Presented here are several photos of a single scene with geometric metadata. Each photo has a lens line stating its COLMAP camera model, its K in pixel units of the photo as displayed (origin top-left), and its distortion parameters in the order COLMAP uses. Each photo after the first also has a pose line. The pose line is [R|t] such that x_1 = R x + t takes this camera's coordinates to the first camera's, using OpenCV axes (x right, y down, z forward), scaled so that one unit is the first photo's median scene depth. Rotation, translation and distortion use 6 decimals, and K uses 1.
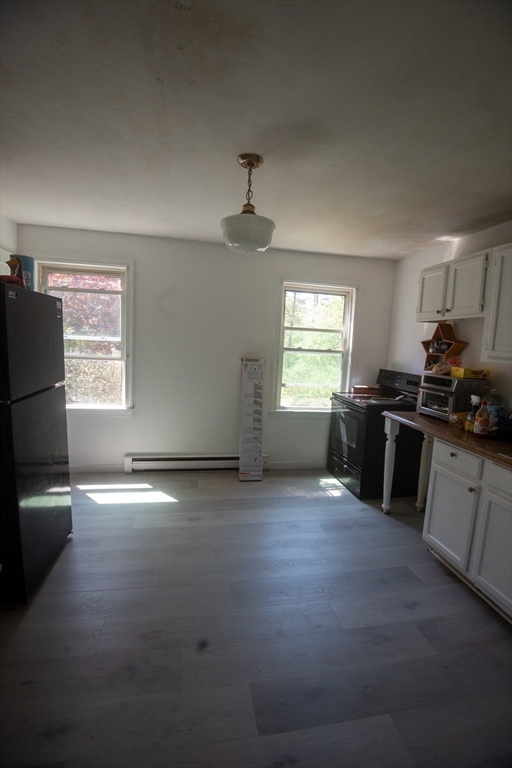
lens RADIAL K [[363.9, 0, 256.0], [0, 363.9, 387.7], [0, 0, 1]] dist [-0.001829, -0.001267]
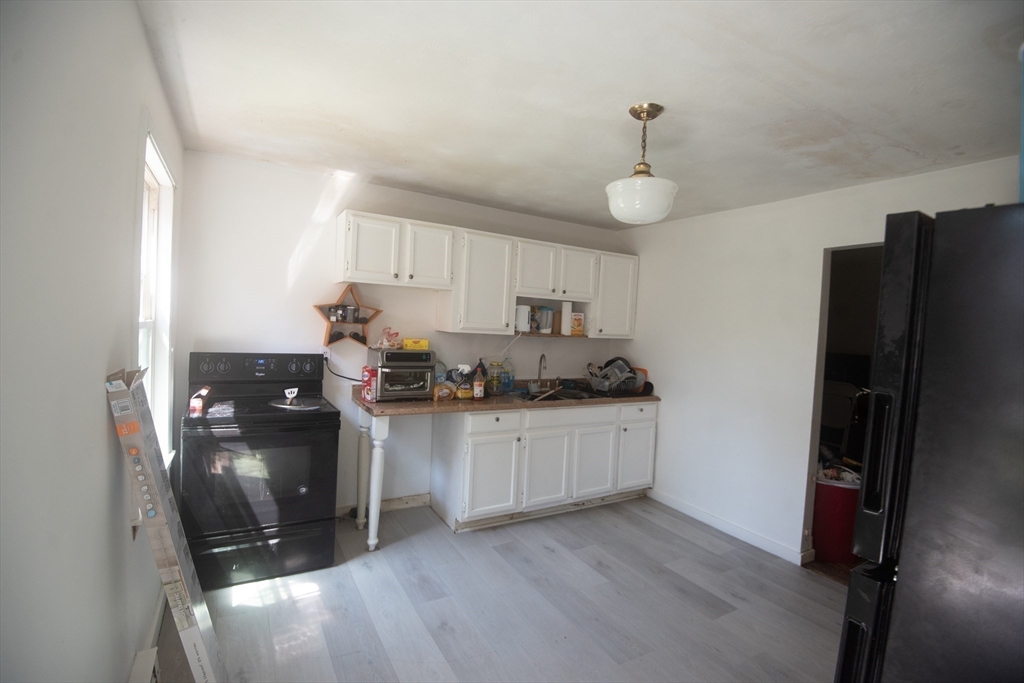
lens RADIAL K [[485.1, 0, 512.5], [0, 485.1, 340.6], [0, 0, 1]] dist [-0.001829, -0.001267]
pose [[-0.346805, -0.097452, 0.932861, -0.522987], [0.054832, 0.990780, 0.123888, -0.147743], [-0.936333, 0.094115, -0.338264, 0.916641]]
